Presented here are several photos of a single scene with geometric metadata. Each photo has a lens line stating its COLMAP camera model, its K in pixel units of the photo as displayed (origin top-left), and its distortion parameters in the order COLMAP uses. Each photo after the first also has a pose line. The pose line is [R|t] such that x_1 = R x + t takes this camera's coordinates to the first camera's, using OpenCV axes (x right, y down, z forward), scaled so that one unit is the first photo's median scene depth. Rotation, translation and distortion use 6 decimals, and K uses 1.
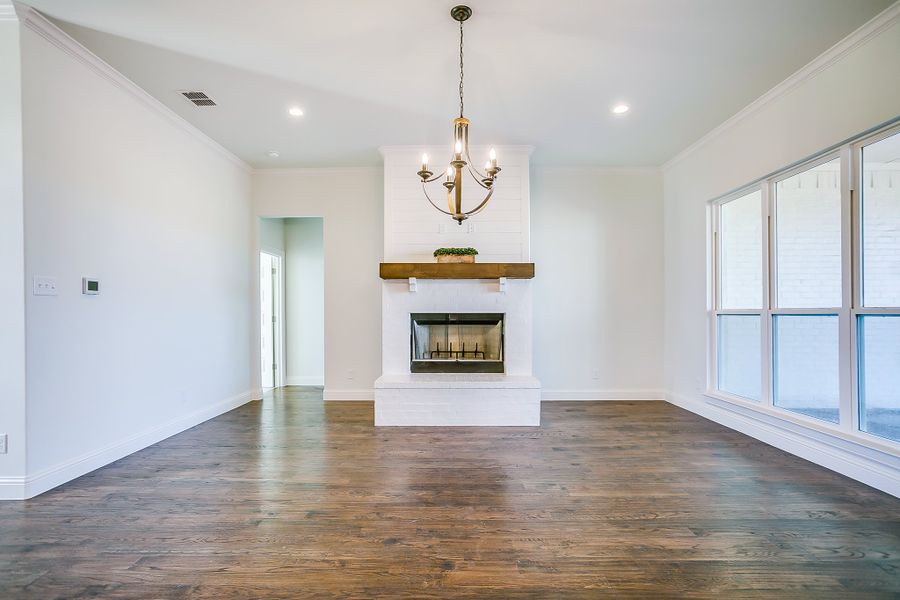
lens RADIAL K [[474.8, 0, 450.0], [0, 474.8, 300.0], [0, 0, 1]] dist [-0.000129, 0.002350]
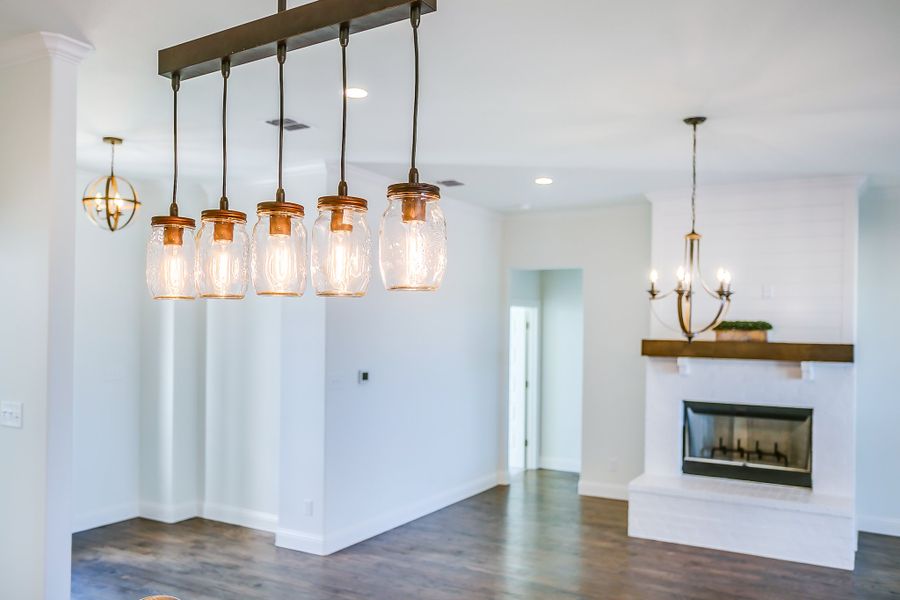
lens RADIAL K [[798.8, 0, 450.0], [0, 798.8, 300.0], [0, 0, 1]] dist [-0.086538, 0.232029]
pose [[0.888885, 0.012514, -0.457960, 0.186222], [-0.017019, 0.999839, -0.005711, -0.130529], [0.457815, 0.012870, 0.888954, -0.376452]]
